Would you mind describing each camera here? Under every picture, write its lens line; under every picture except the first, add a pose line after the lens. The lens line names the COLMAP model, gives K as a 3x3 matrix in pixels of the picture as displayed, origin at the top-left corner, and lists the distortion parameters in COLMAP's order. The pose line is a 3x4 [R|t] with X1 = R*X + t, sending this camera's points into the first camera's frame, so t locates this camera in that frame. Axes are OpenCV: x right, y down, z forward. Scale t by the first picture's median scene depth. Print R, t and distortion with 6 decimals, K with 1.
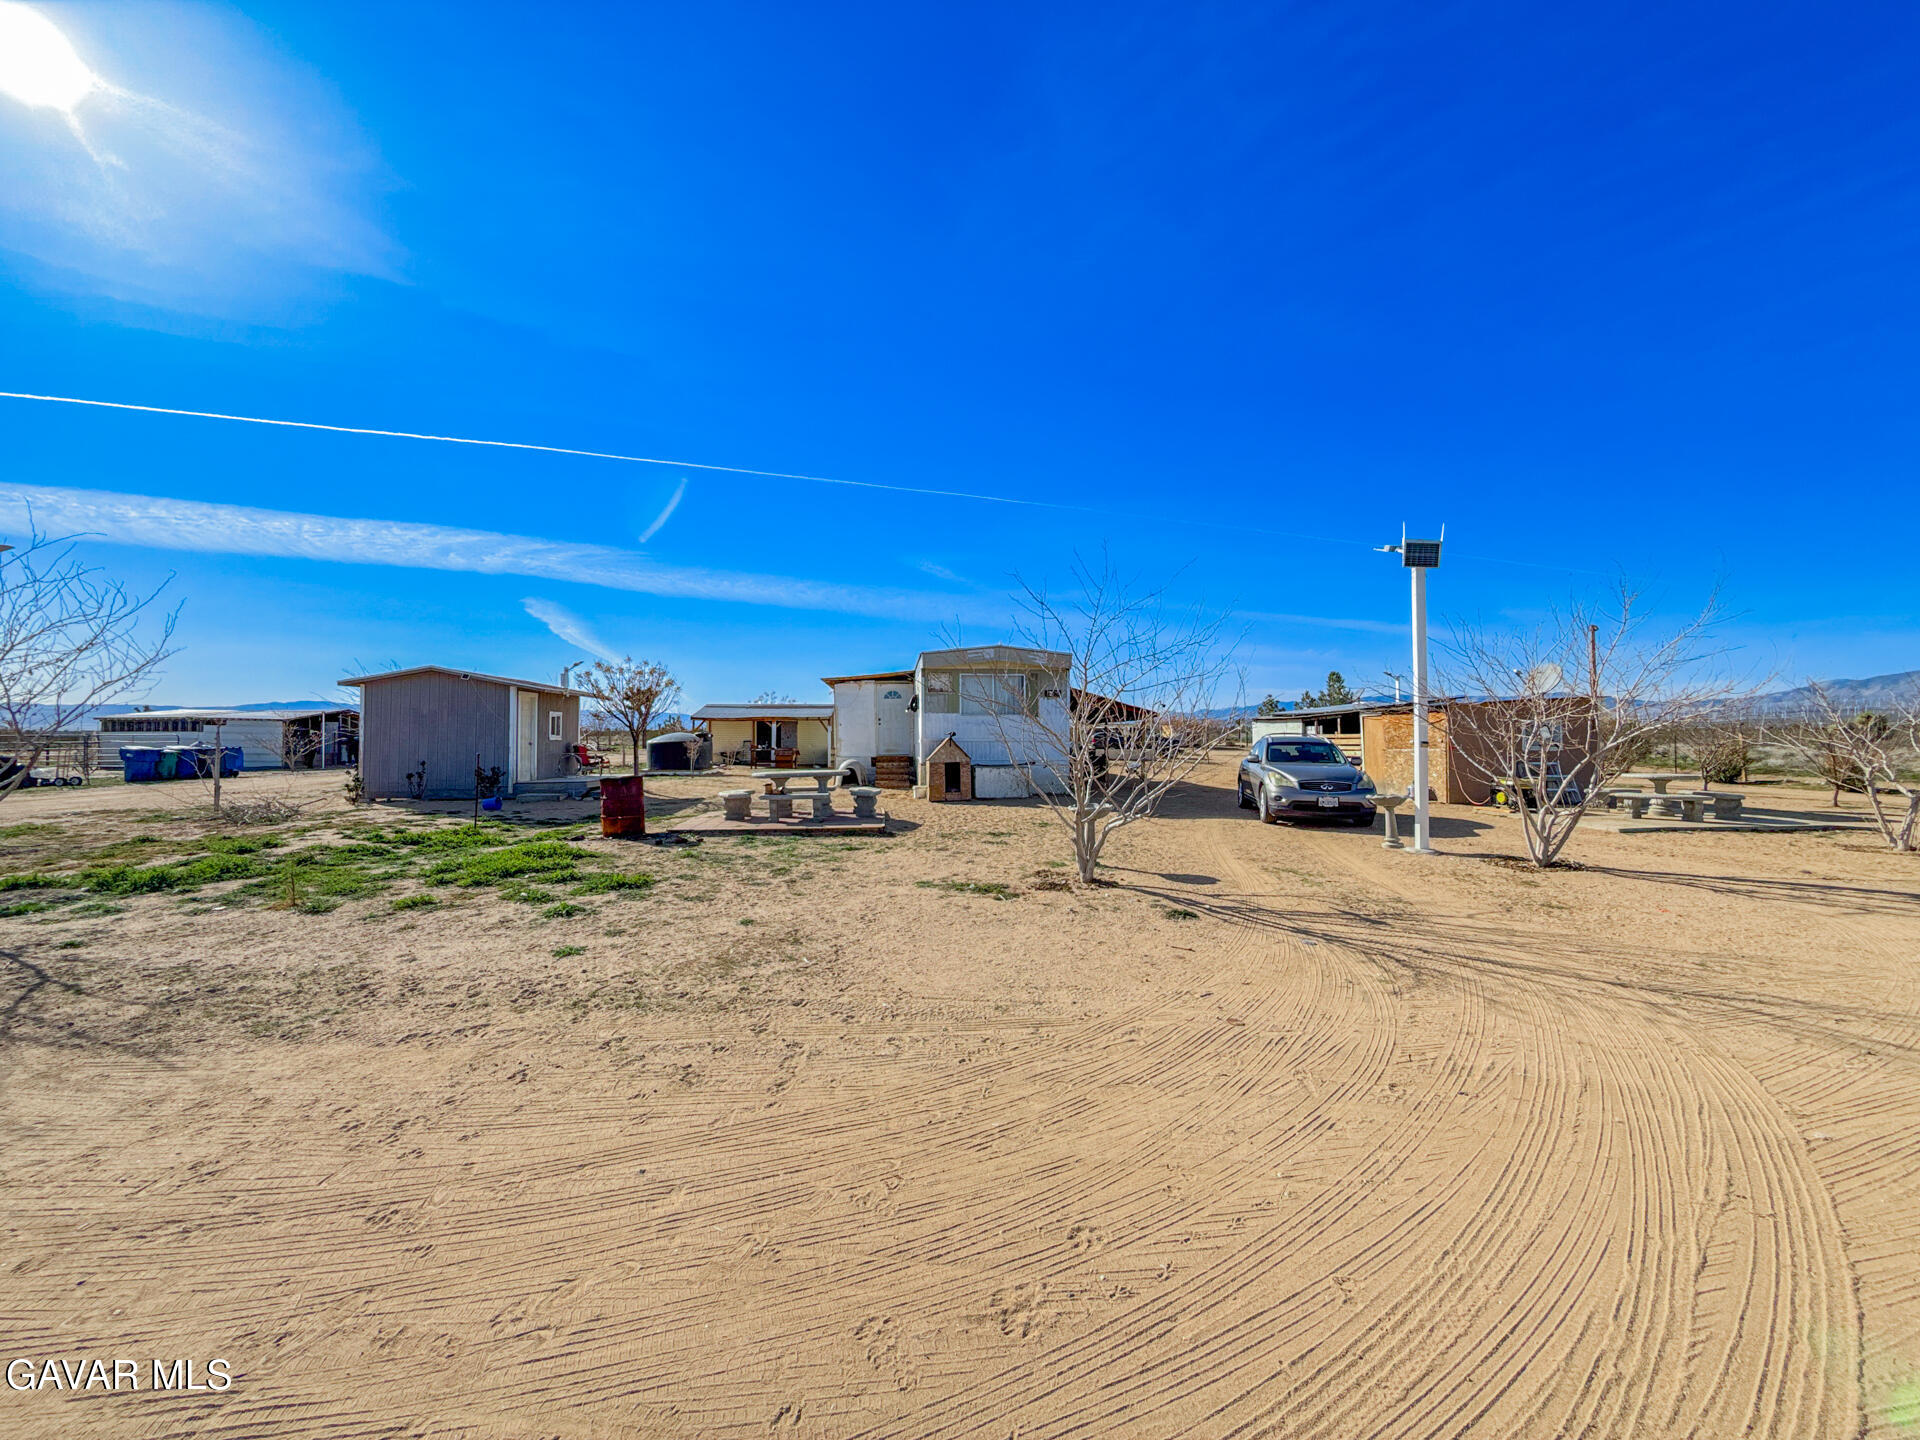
lens RADIAL K [[762.4, 0, 960.0], [0, 762.4, 720.0], [0, 0, 1]] dist [0.000483, 0.000025]
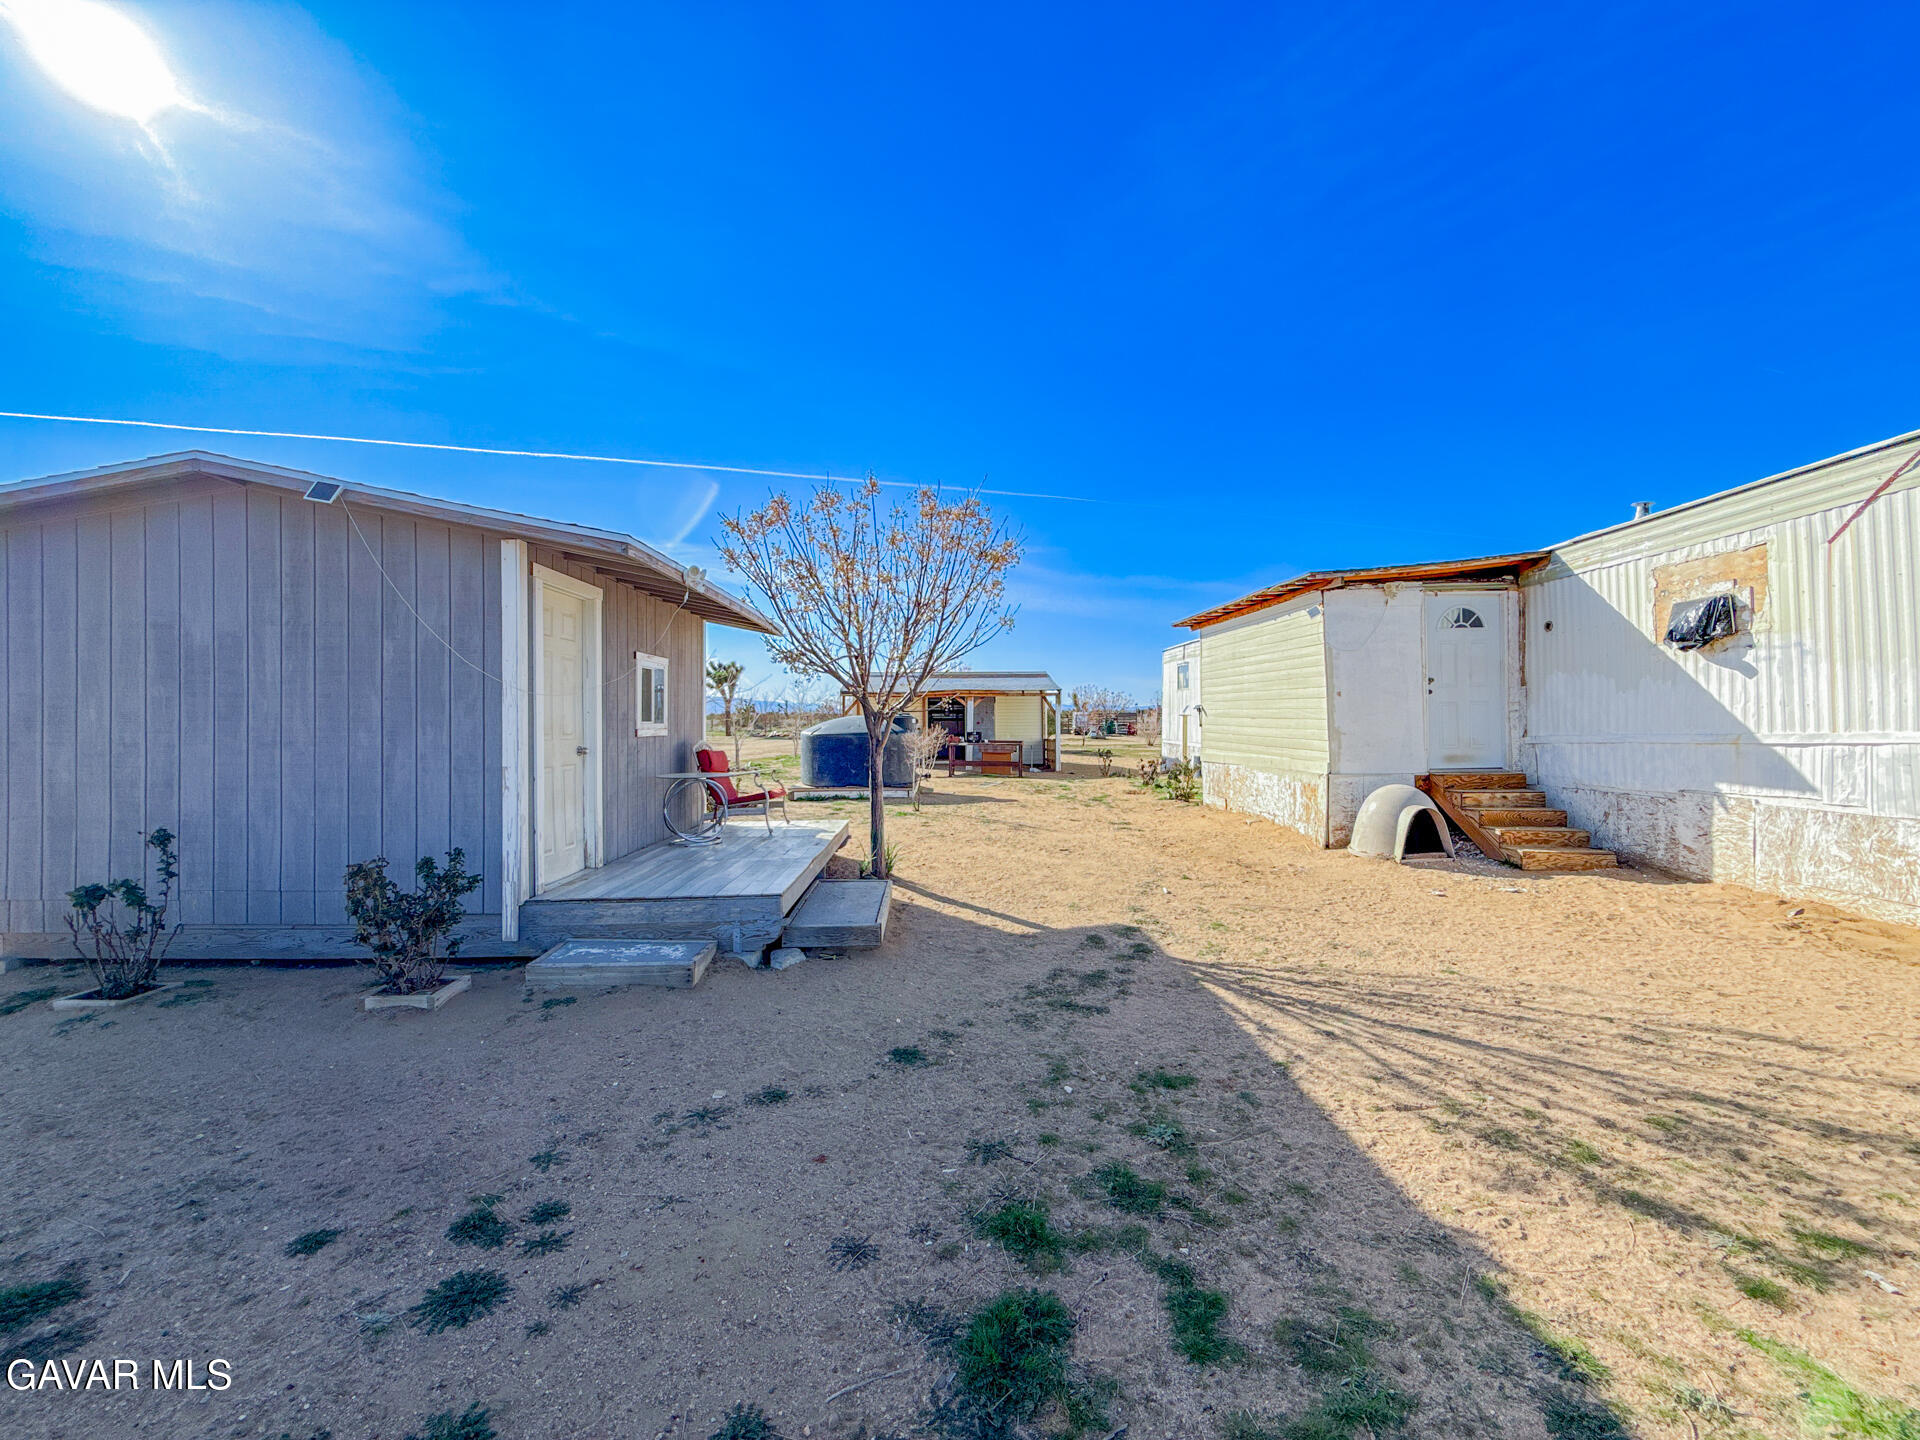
lens RADIAL K [[787.4, 0, 960.0], [0, 787.4, 720.0], [0, 0, 1]] dist [0.000081, -0.000203]
pose [[0.996949, -0.001238, -0.078040, -0.379814], [0.002830, 0.999790, 0.020300, 0.012340], [0.077999, -0.020459, 0.996744, 0.683612]]
